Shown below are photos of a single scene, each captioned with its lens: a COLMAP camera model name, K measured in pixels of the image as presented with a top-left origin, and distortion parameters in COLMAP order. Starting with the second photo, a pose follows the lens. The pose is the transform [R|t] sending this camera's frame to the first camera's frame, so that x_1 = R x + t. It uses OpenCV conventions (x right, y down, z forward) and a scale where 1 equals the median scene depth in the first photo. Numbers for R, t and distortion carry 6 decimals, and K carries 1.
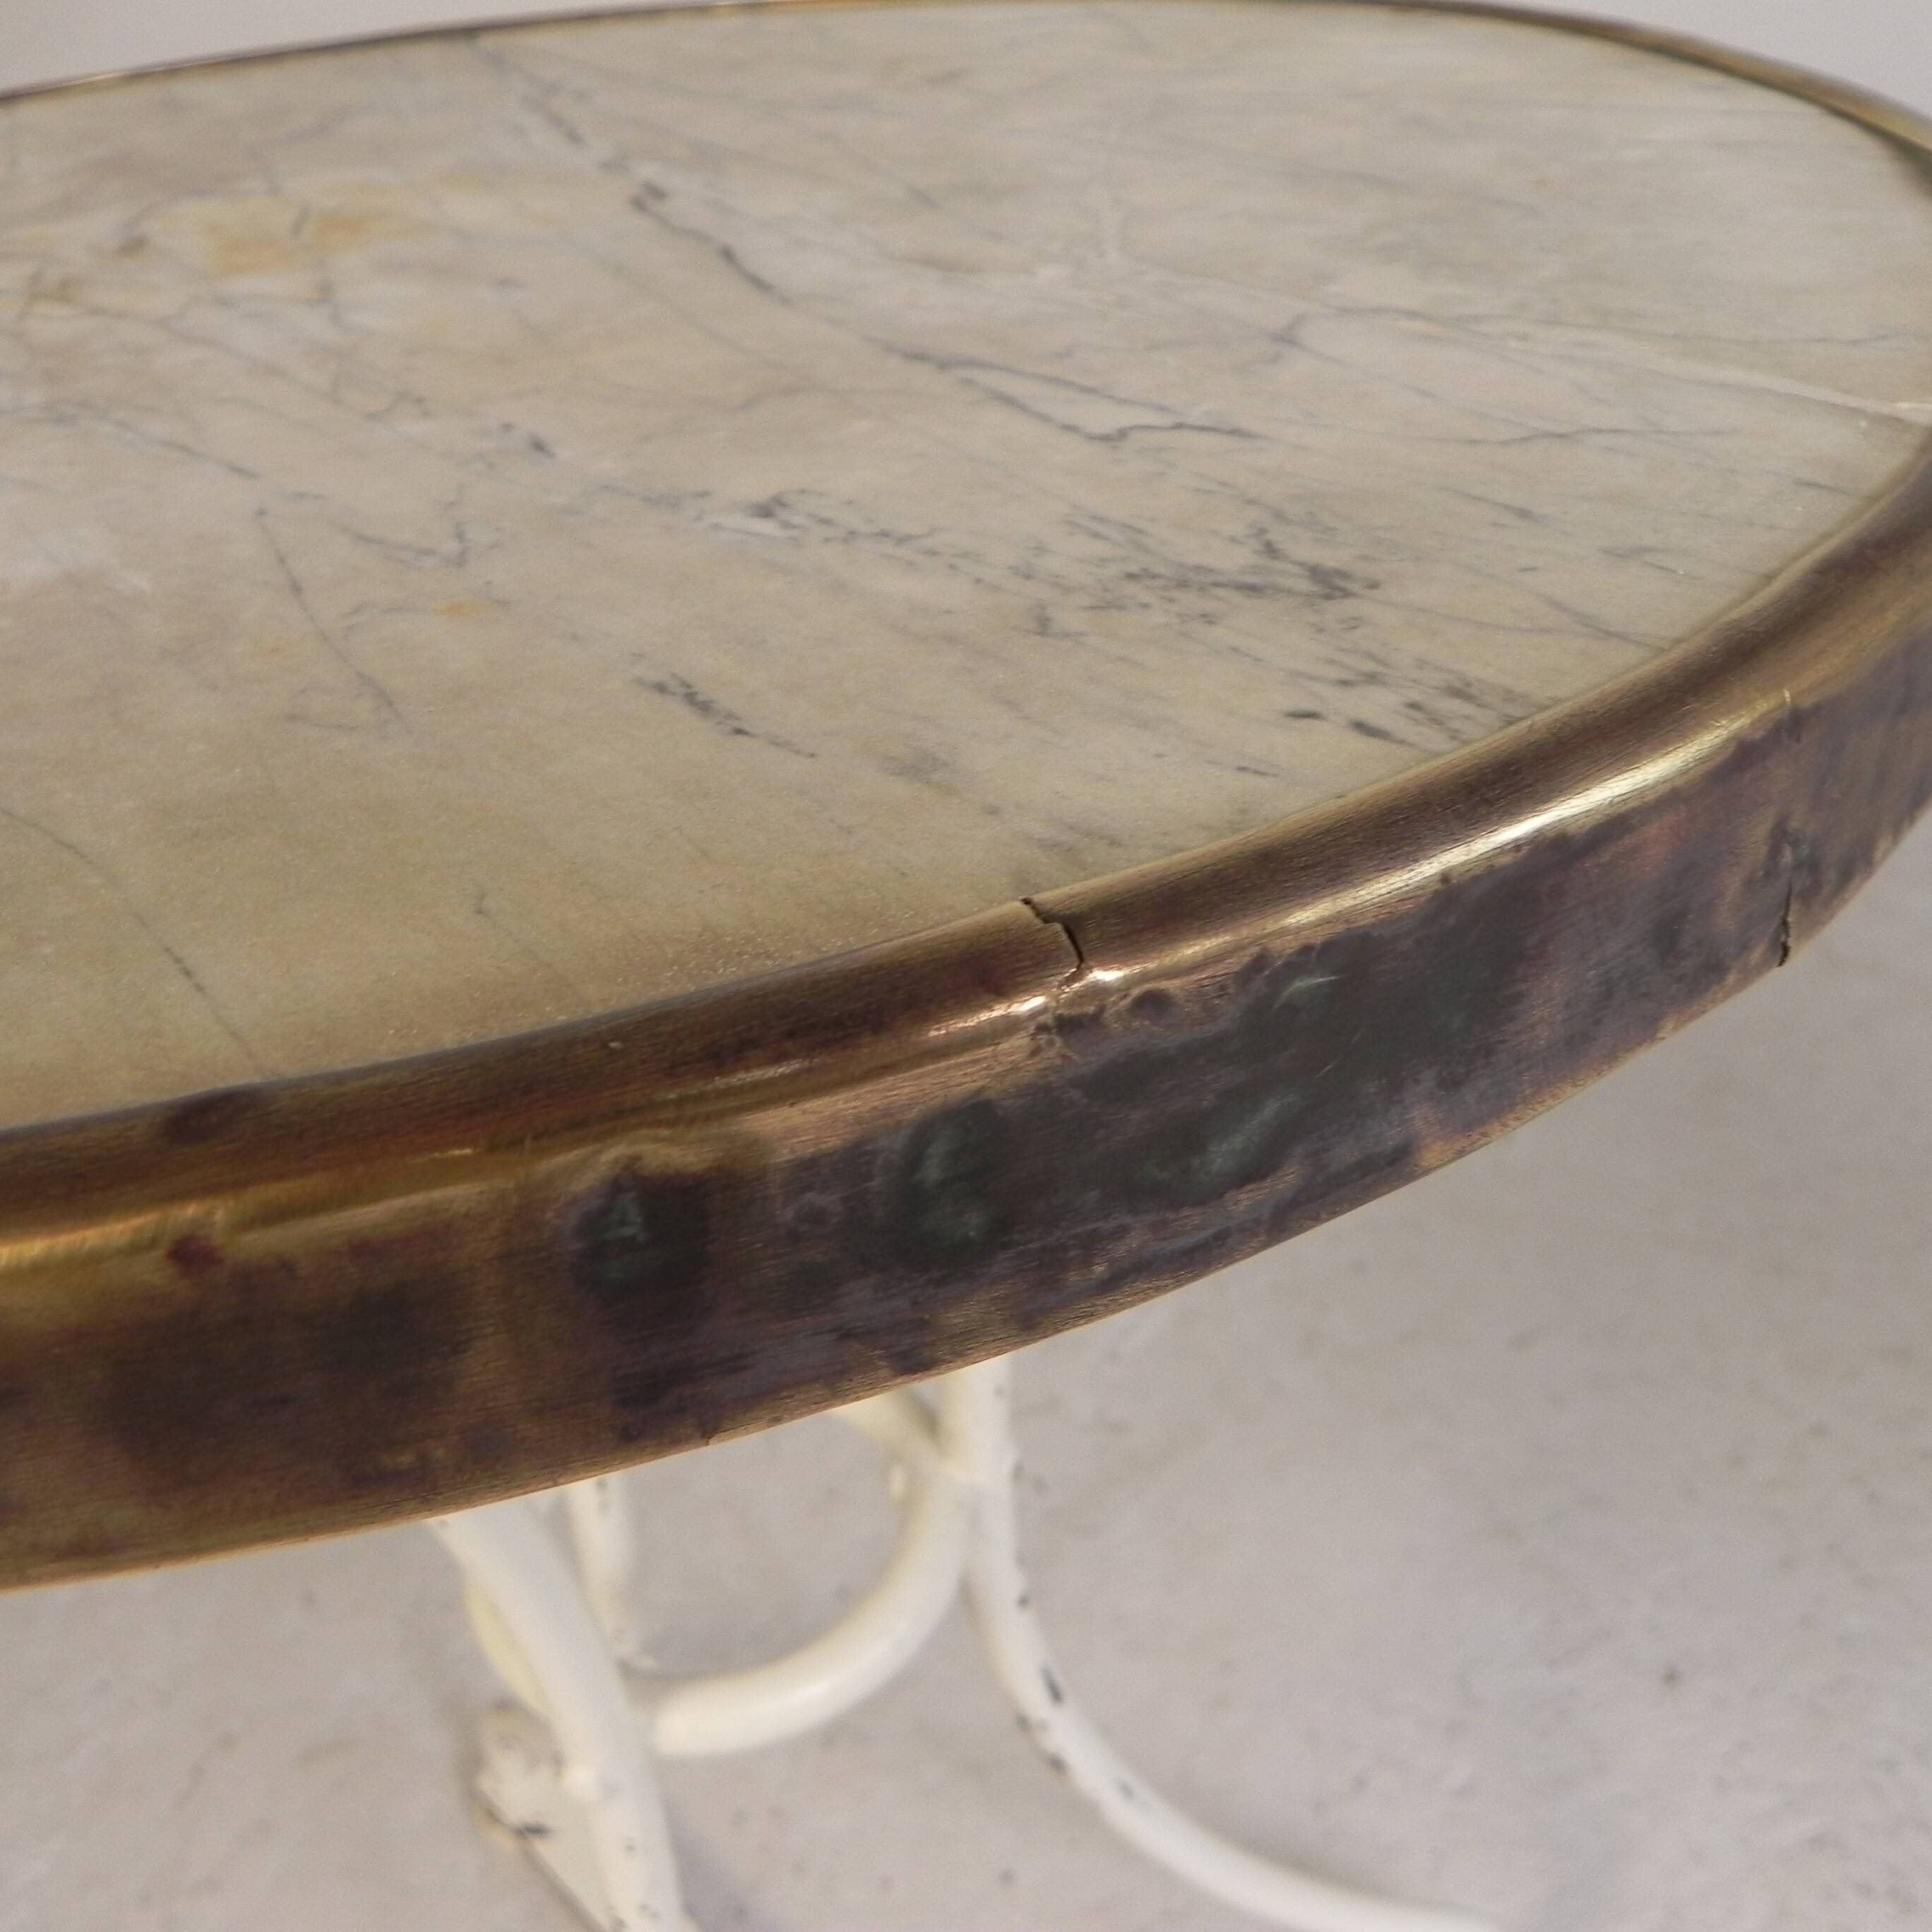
lens RADIAL K [[1942.7, 0, 977.0], [0, 1942.7, 977.8], [0, 0, 1]] dist [-0.015575, 0.000000]
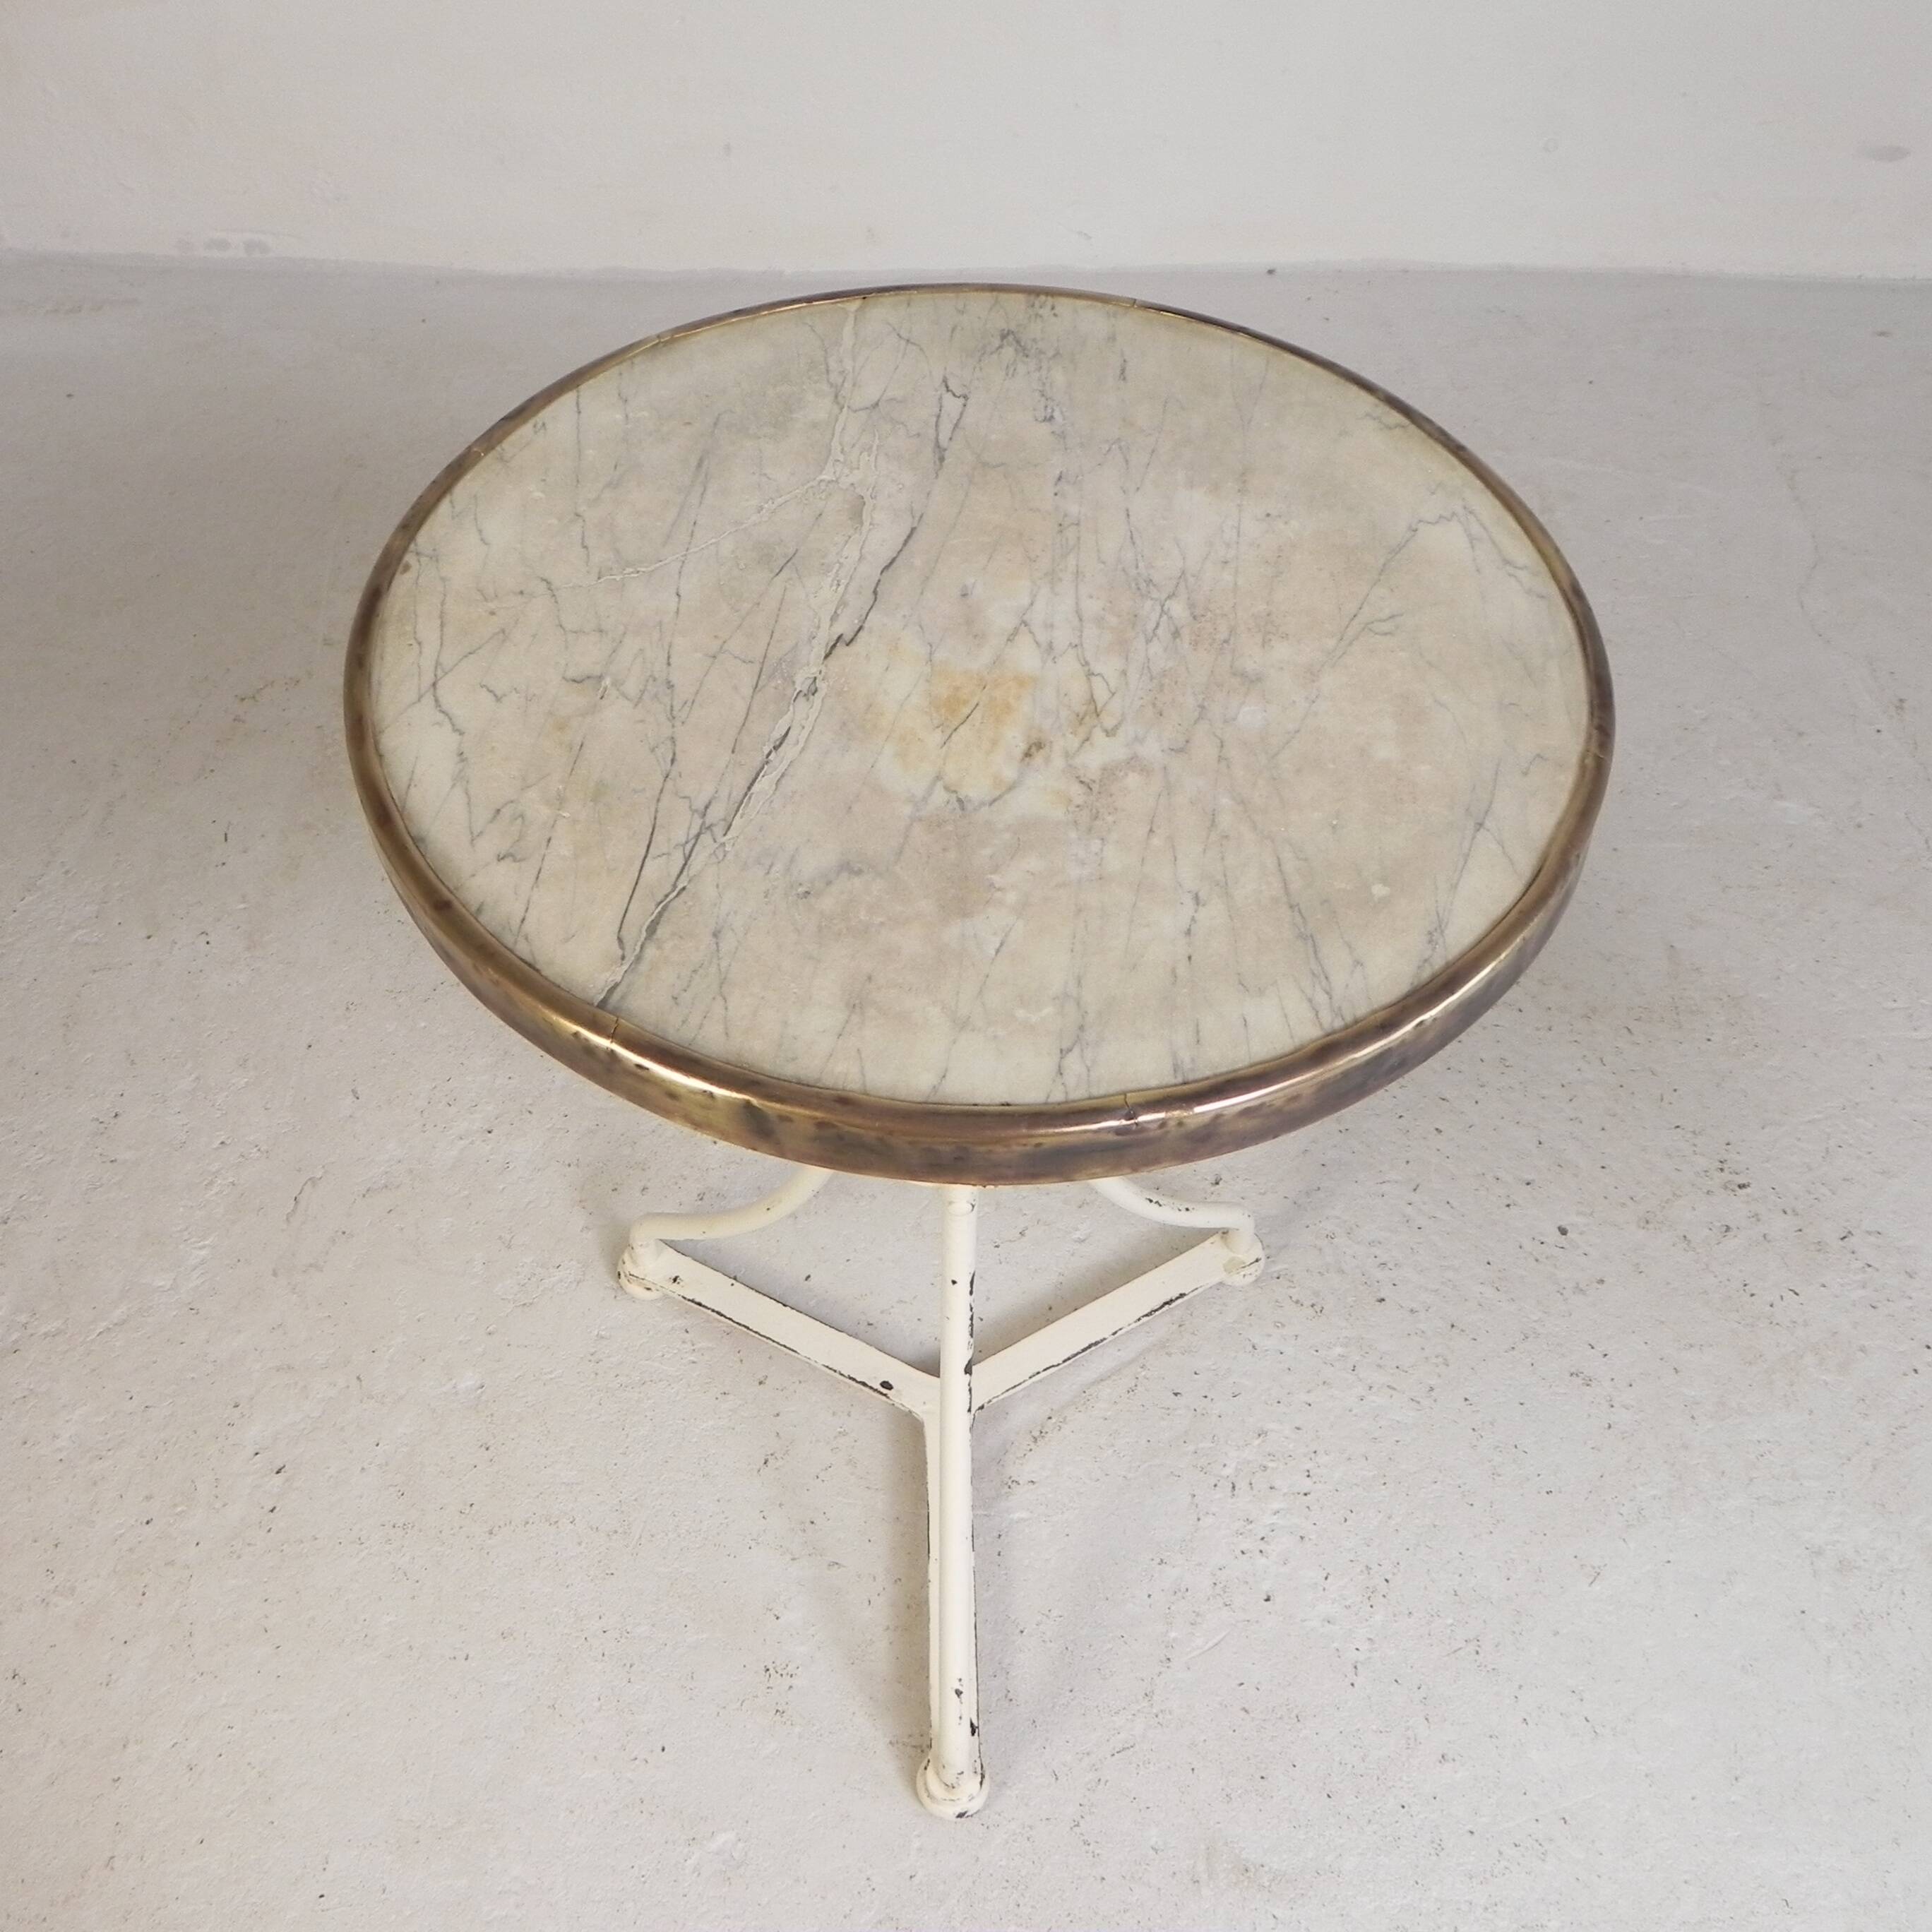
lens RADIAL K [[1942.7, 0, 969.3], [0, 1942.7, 970.1], [0, 0, 1]] dist [-0.015575, 0.000000]
pose [[-0.741996, -0.477023, 0.471053, -2.764045], [0.404727, 0.241416, 0.881995, -4.080667], [-0.534452, 0.845084, 0.013934, 2.267829]]
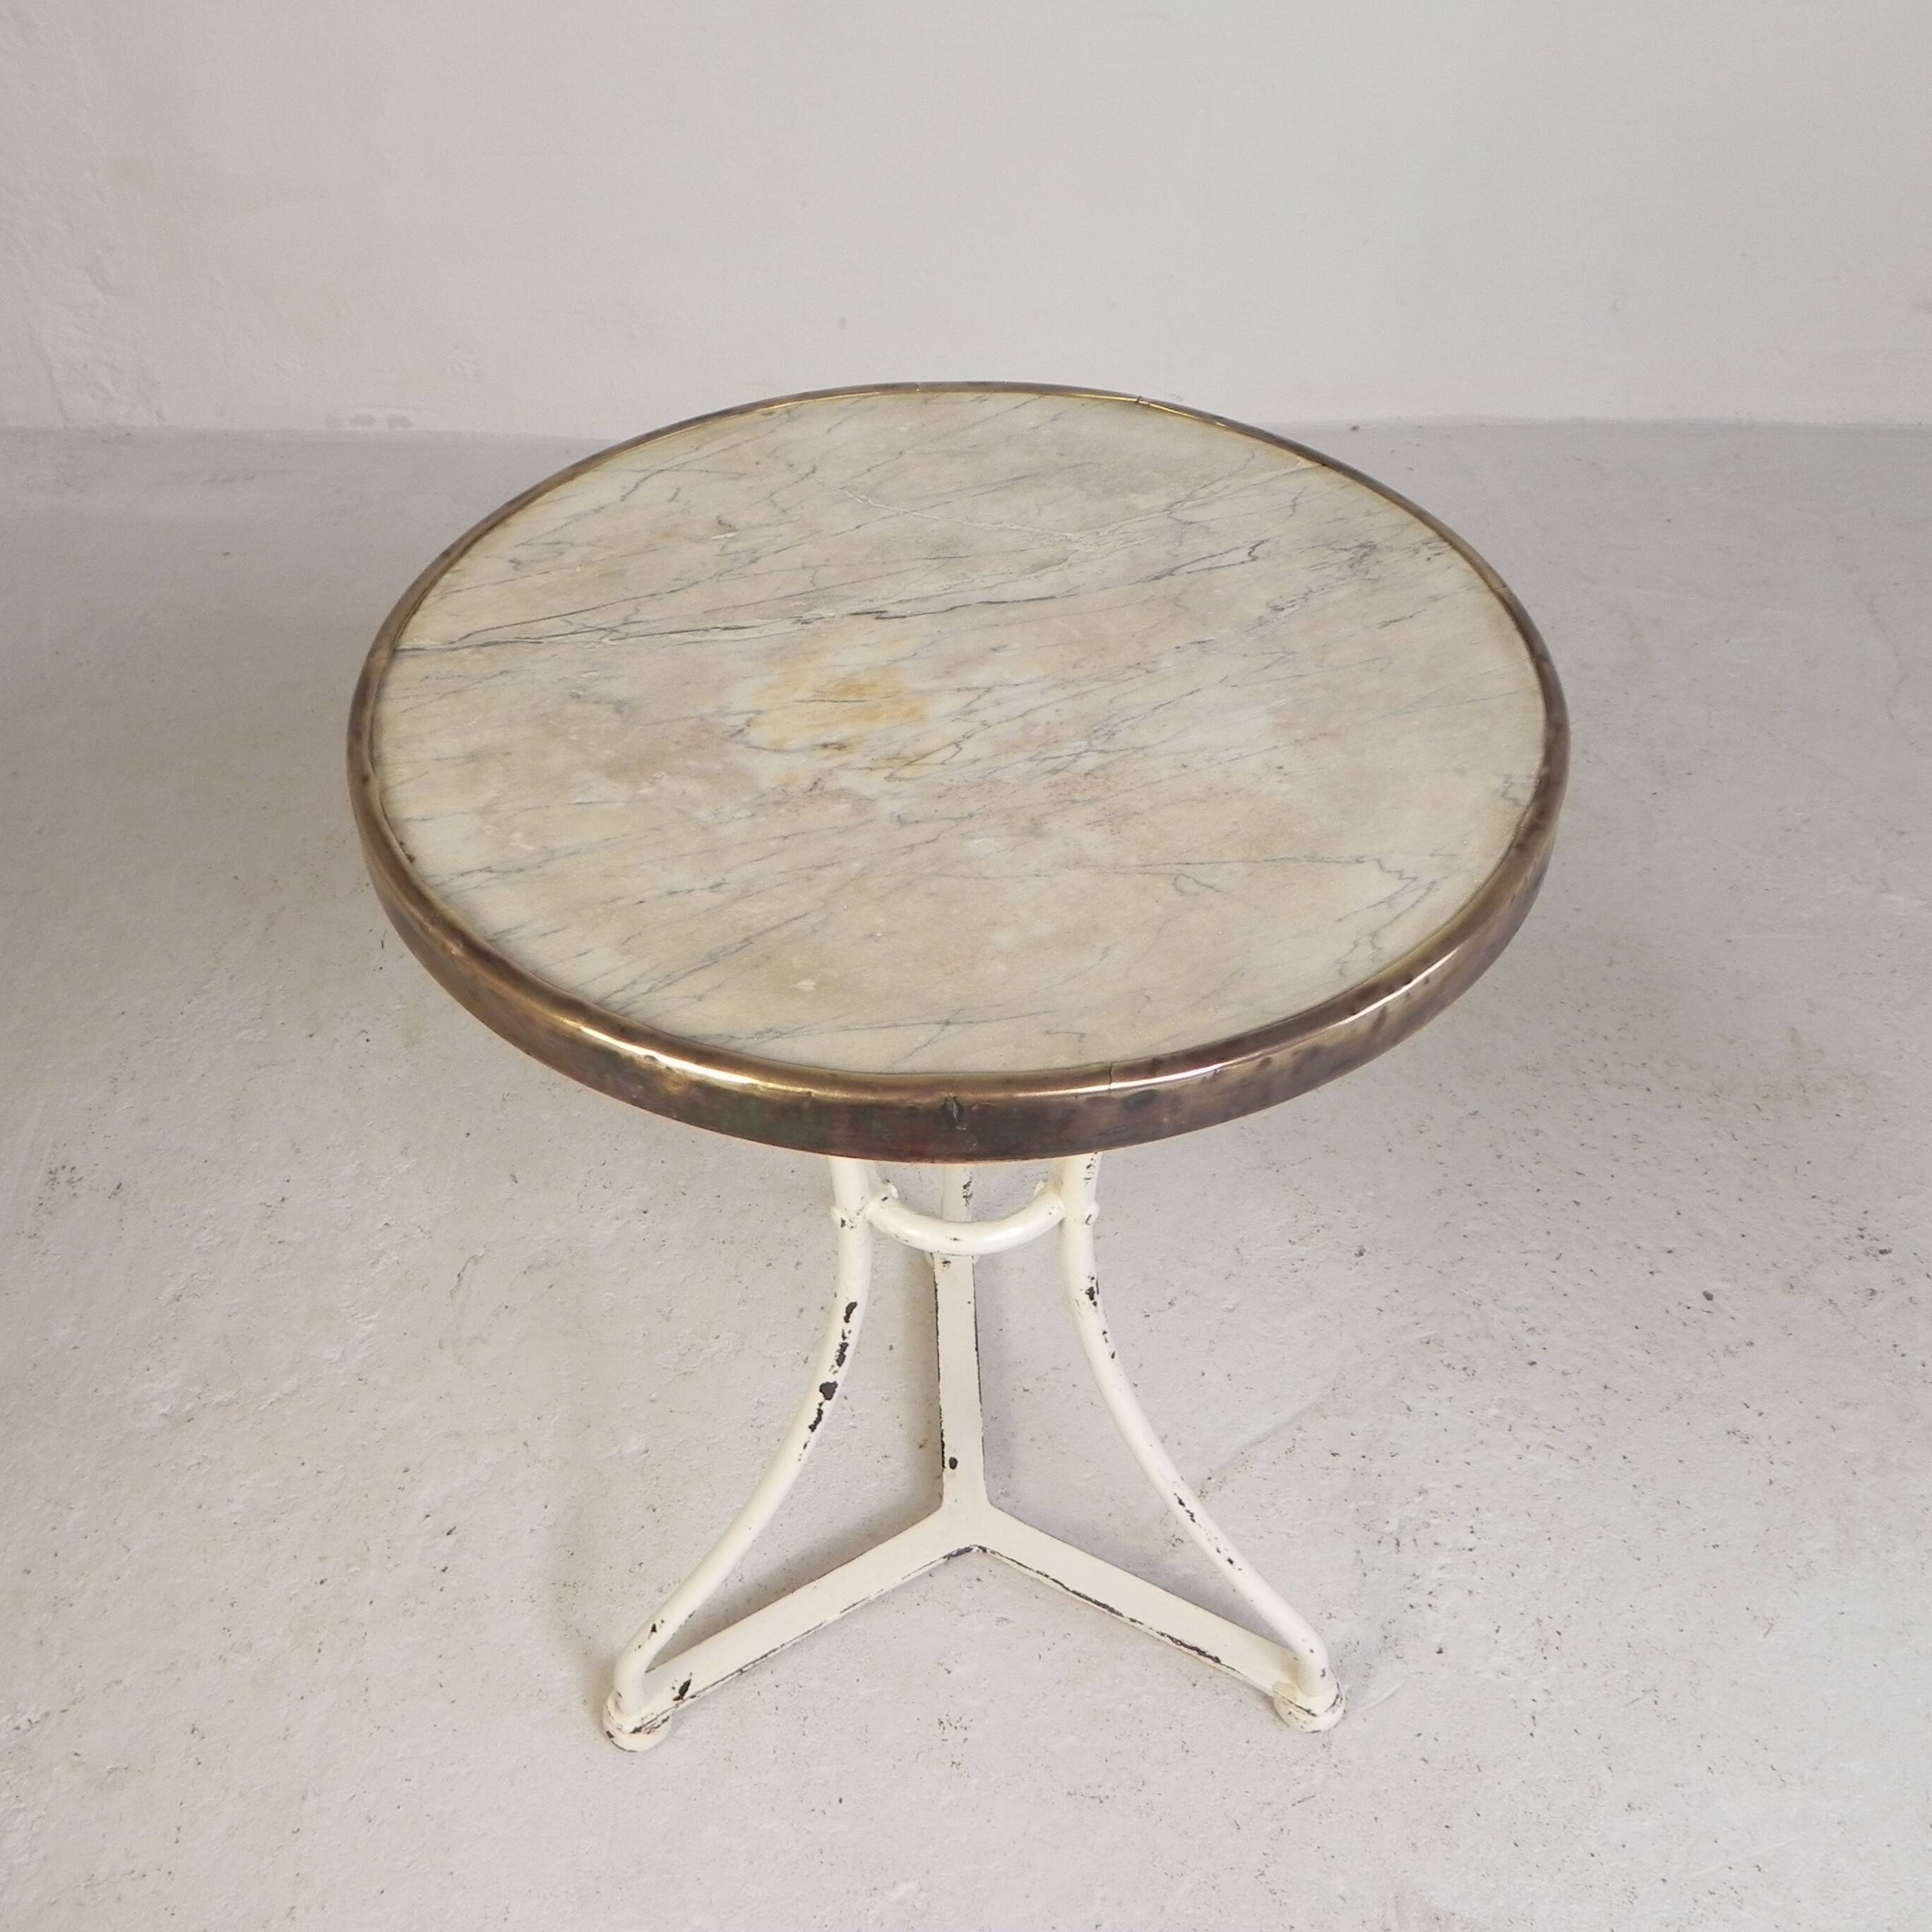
lens RADIAL K [[1942.7, 0, 976.8], [0, 1942.7, 959.3], [0, 0, 1]] dist [-0.015575, 0.000000]
pose [[0.203321, -0.615631, 0.761354, -4.156116], [0.540298, 0.719030, 0.437120, -2.017680], [-0.816541, 0.322482, 0.478817, -0.182456]]
